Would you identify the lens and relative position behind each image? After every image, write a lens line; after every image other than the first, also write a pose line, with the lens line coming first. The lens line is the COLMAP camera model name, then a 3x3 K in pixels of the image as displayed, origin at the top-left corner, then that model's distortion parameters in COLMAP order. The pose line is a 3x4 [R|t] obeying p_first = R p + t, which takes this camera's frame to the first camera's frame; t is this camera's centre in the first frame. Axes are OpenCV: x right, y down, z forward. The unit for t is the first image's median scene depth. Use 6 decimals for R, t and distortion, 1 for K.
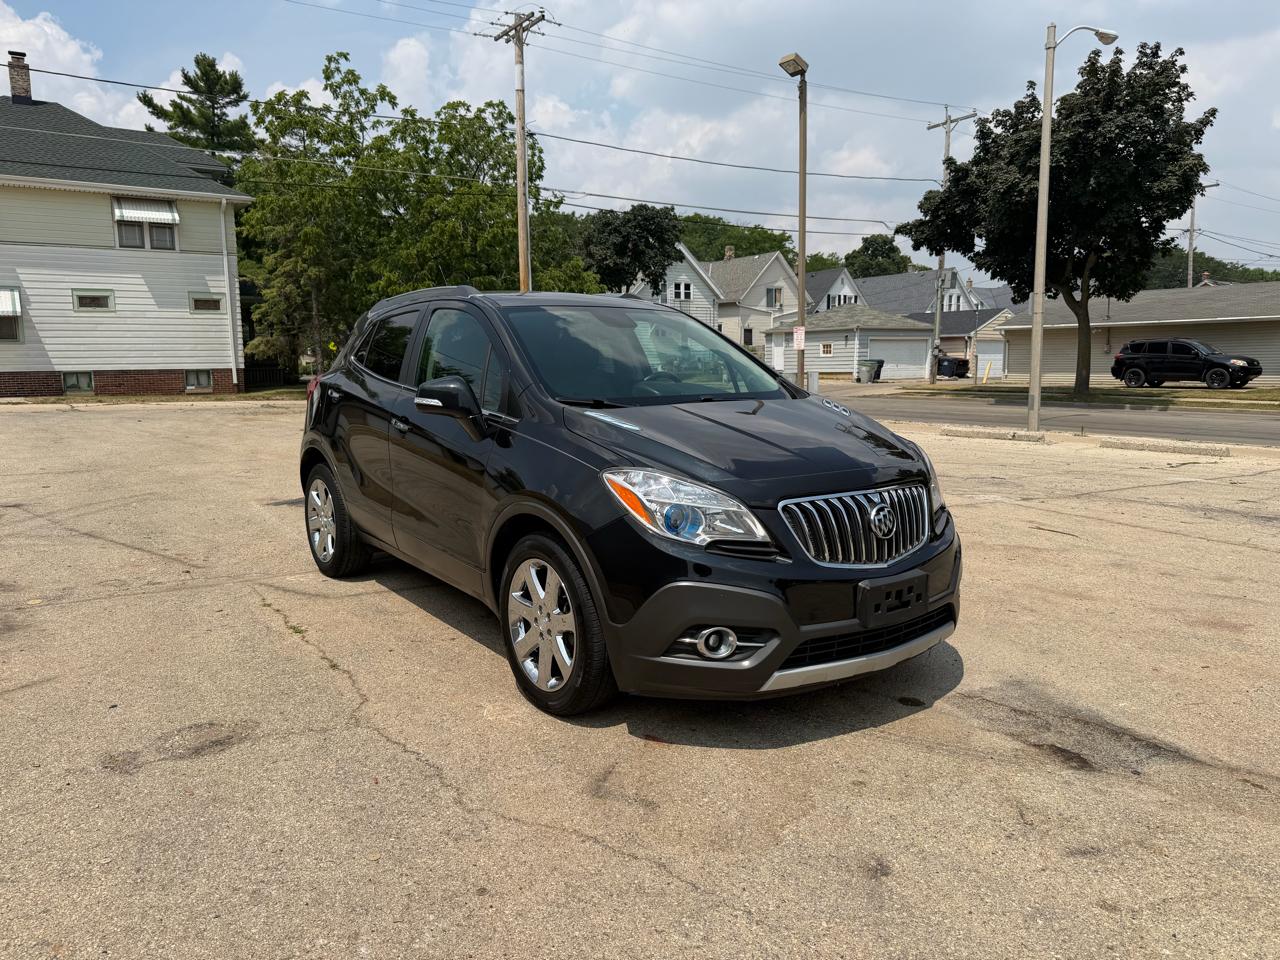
lens RADIAL K [[889.7, 0, 647.5], [0, 889.7, 478.5], [0, 0, 1]] dist [-0.004611, -0.000003]
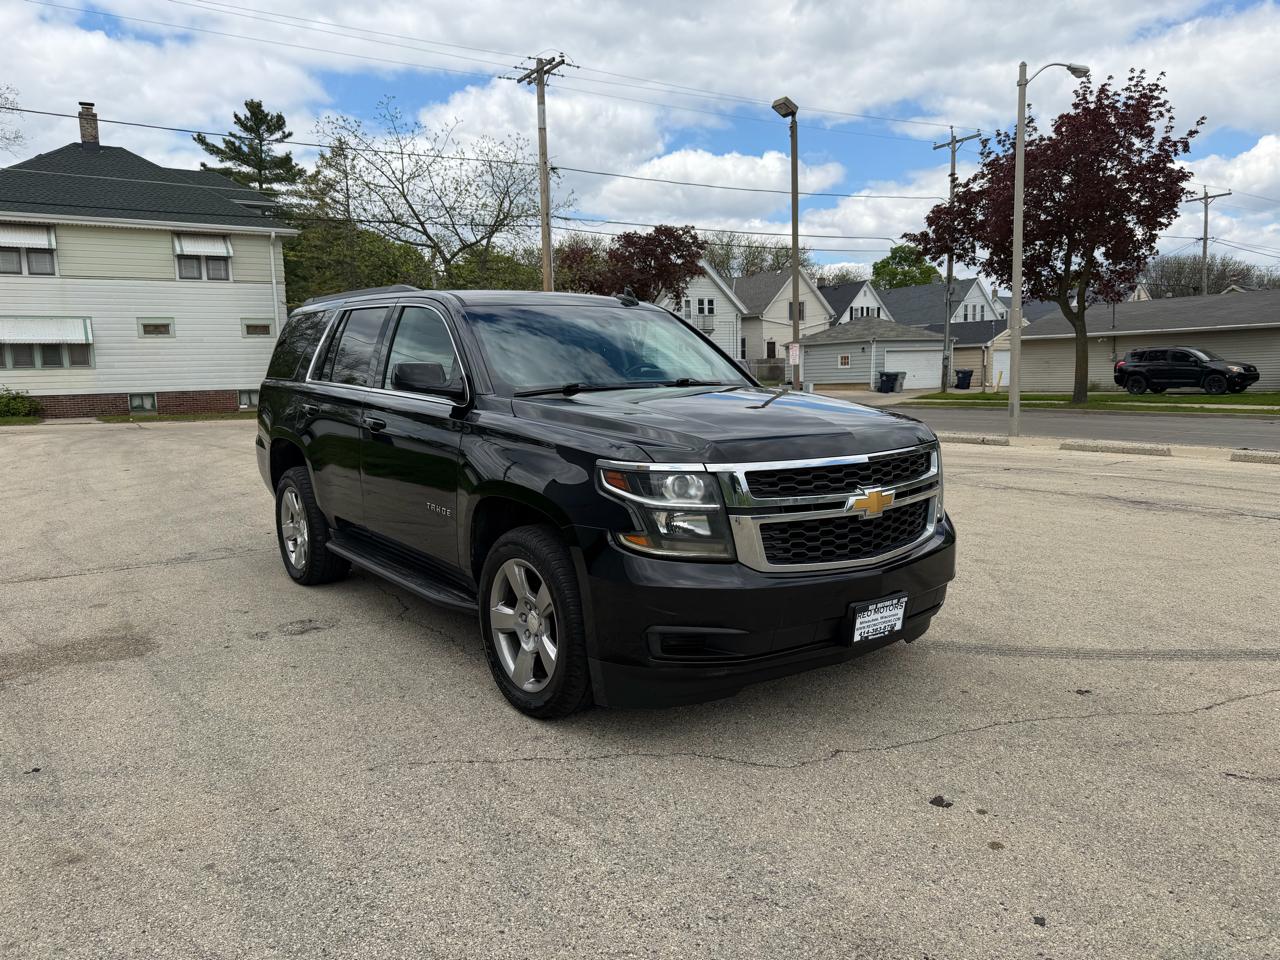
lens RADIAL K [[891.9, 0, 648.9], [0, 891.9, 481.2], [0, 0, 1]] dist [0.001877, -0.007495]
pose [[0.999196, -0.010302, -0.038756, 0.020788], [0.009854, 0.999883, -0.011718, 0.006491], [0.038872, 0.011326, 0.999180, -0.066988]]
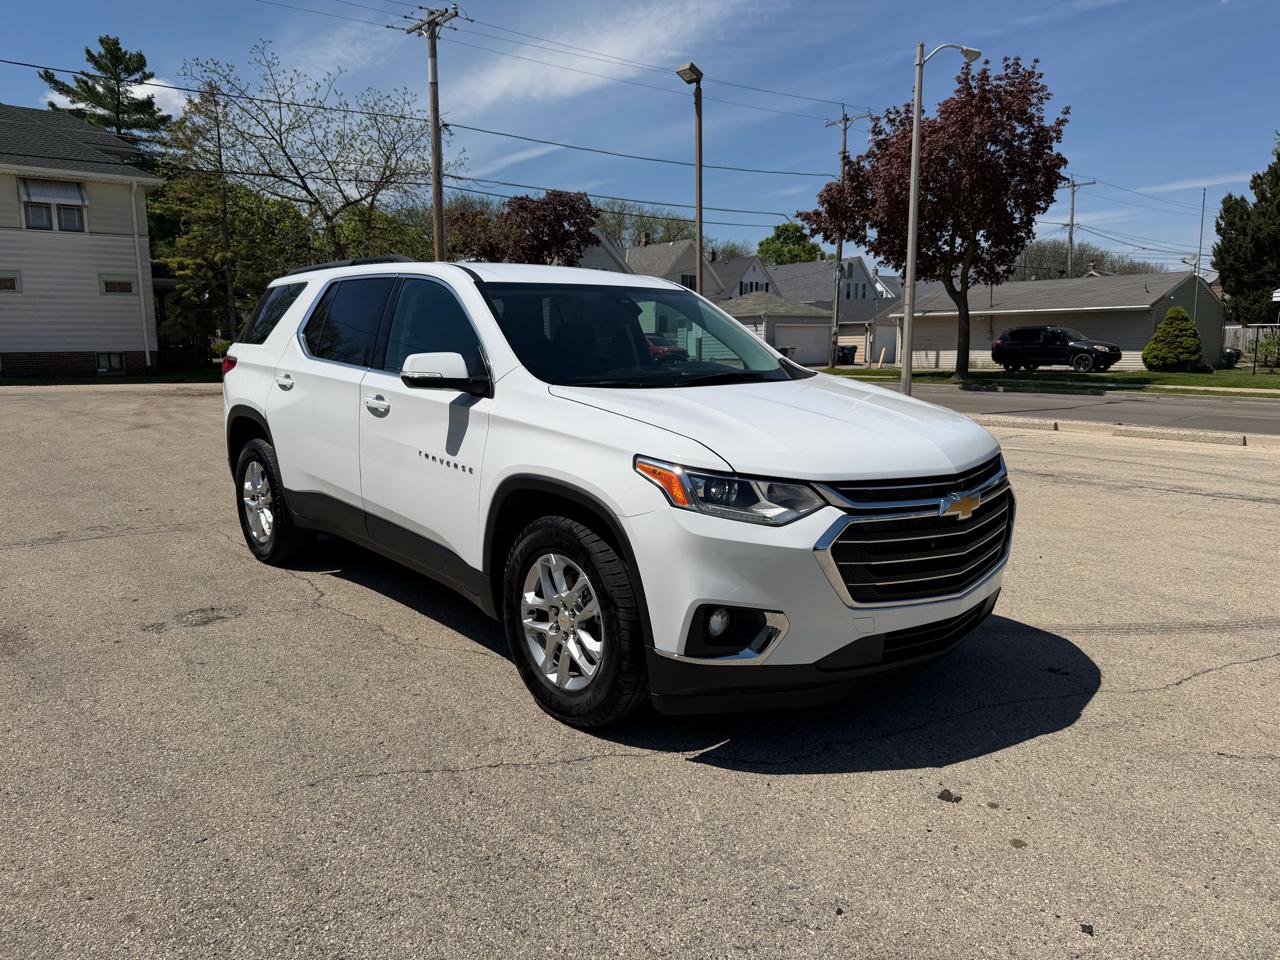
lens RADIAL K [[892.6, 0, 646.9], [0, 892.6, 472.9], [0, 0, 1]] dist [-0.002476, -0.003960]
pose [[0.996194, -0.008525, 0.086750, 0.008657], [0.007486, 0.999896, 0.012301, 0.006059], [-0.086846, -0.011604, 0.996154, -0.054911]]
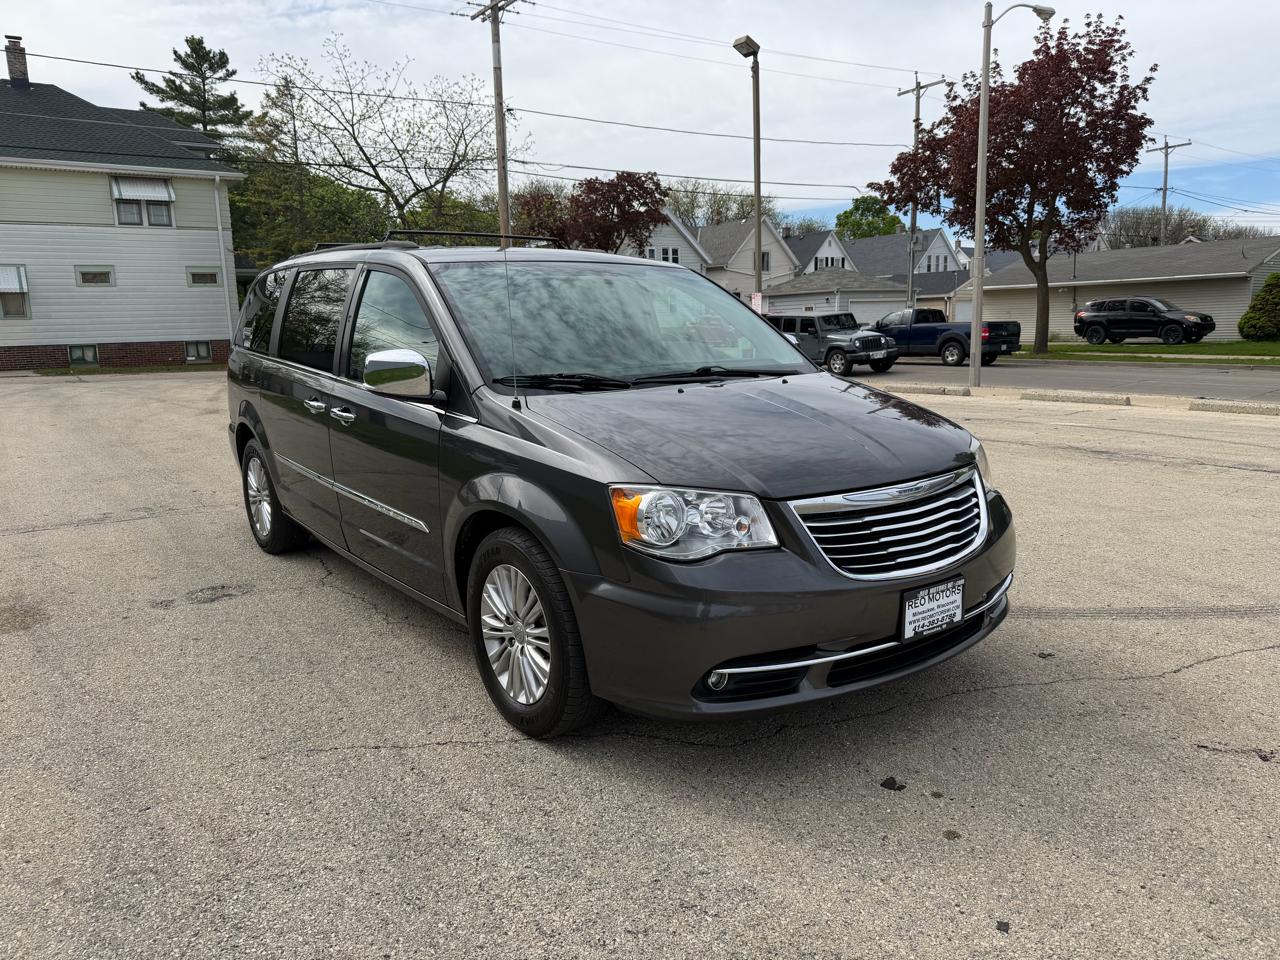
lens RADIAL K [[890.4, 0, 652.1], [0, 890.4, 473.0], [0, 0, 1]] dist [-0.001423, -0.004042]
pose [[0.999871, -0.016003, 0.001408, 0.025444], [0.015948, 0.999318, 0.033303, 0.006427], [-0.001940, -0.033276, 0.999444, -0.053985]]
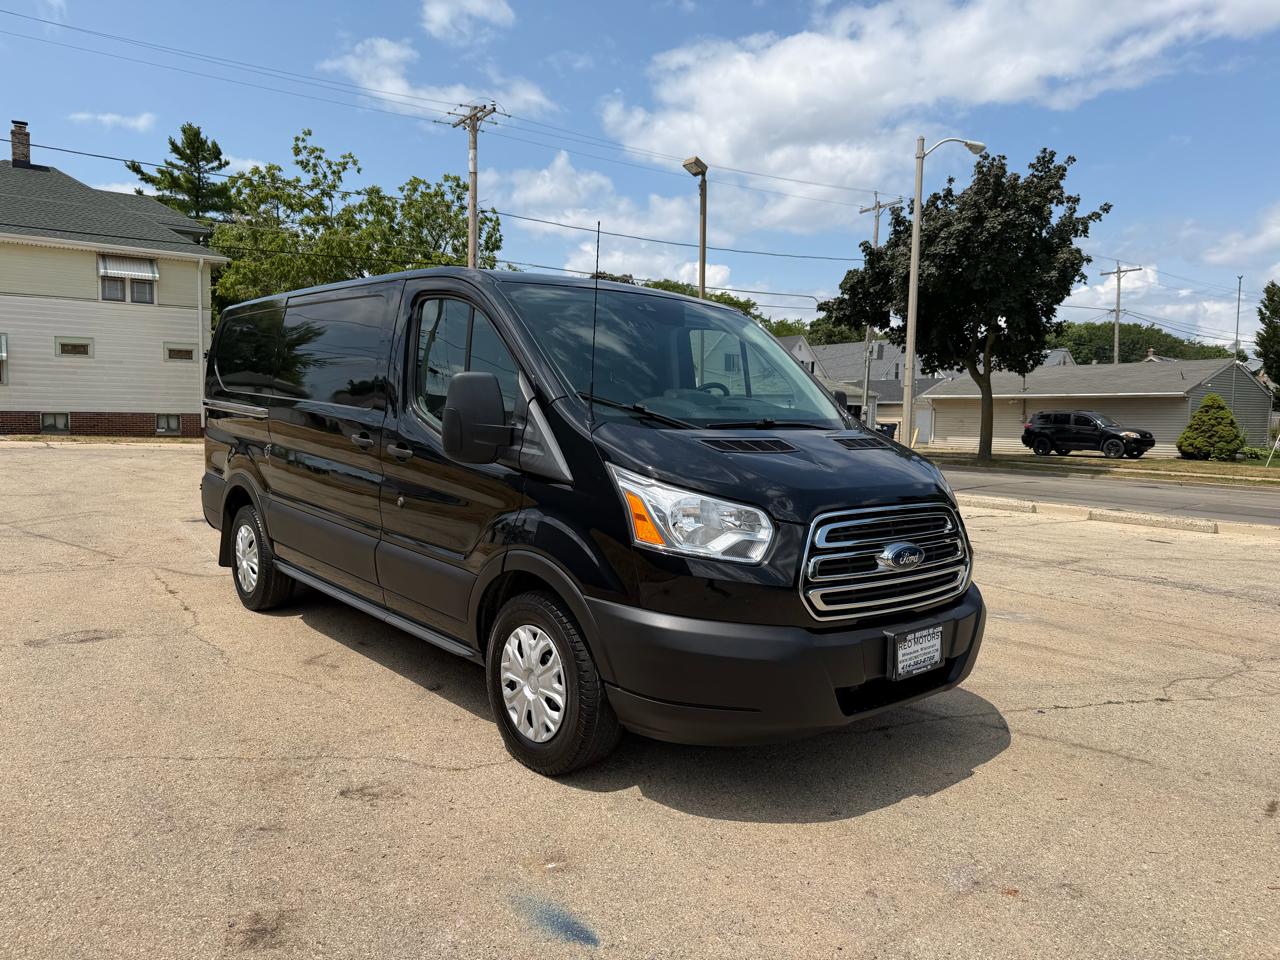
lens RADIAL K [[891.0, 0, 640.0], [0, 891.0, 480.0], [0, 0, 1]] dist [-0.000089, -0.004244]
pose [[0.999575, 0.027686, 0.009078, 0.057609], [-0.027069, 0.997692, -0.062268, 0.009098], [-0.010781, 0.061996, 0.998018, -0.078053]]
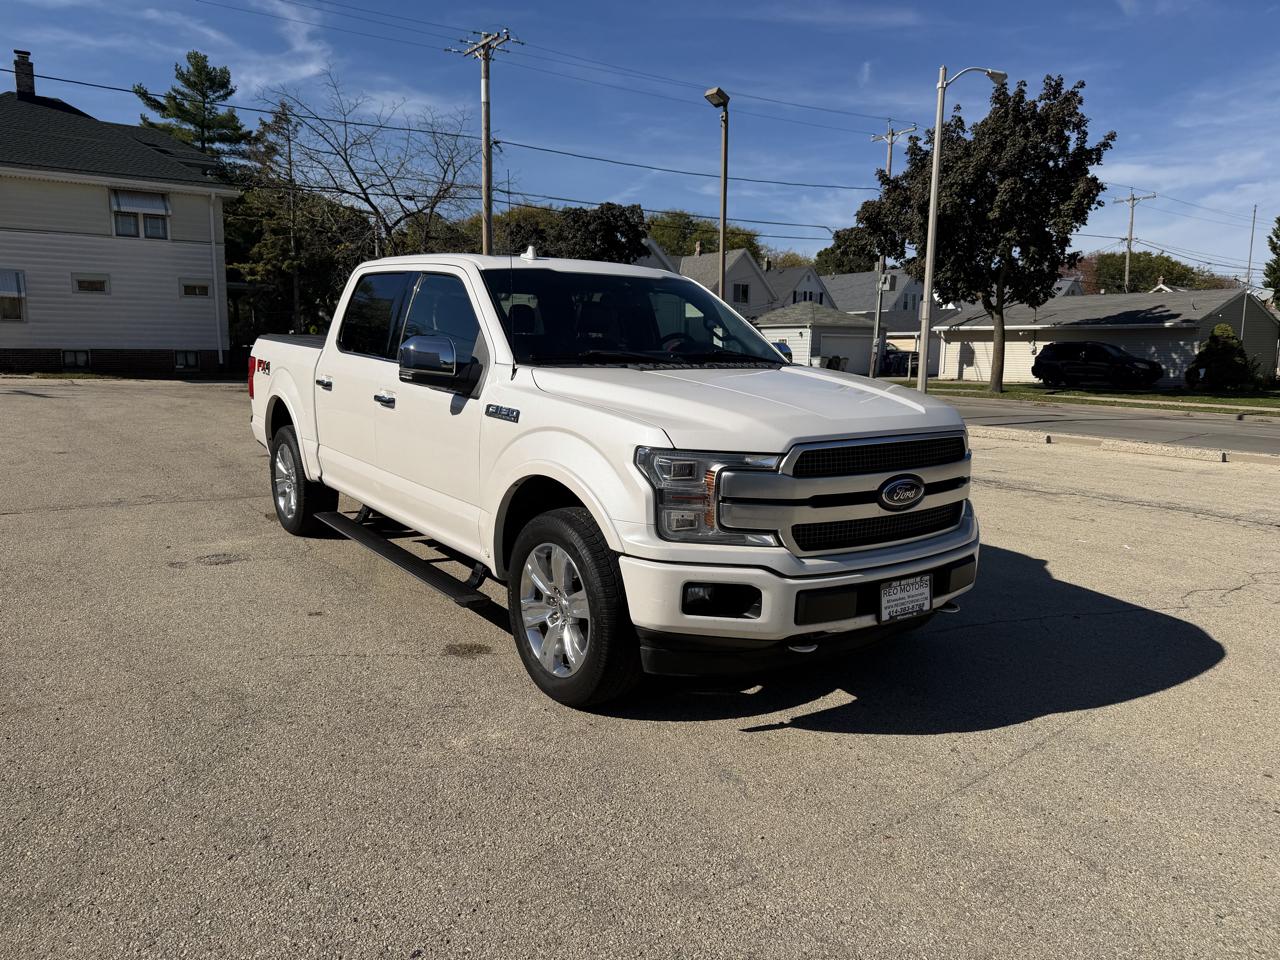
lens RADIAL K [[893.3, 0, 643.6], [0, 893.3, 482.8], [0, 0, 1]] dist [-0.002142, -0.004898]
pose [[0.999690, 0.020998, 0.013341, 0.040068], [-0.021211, 0.999647, 0.015981, 0.009990], [-0.013001, -0.016259, 0.999783, -0.098908]]
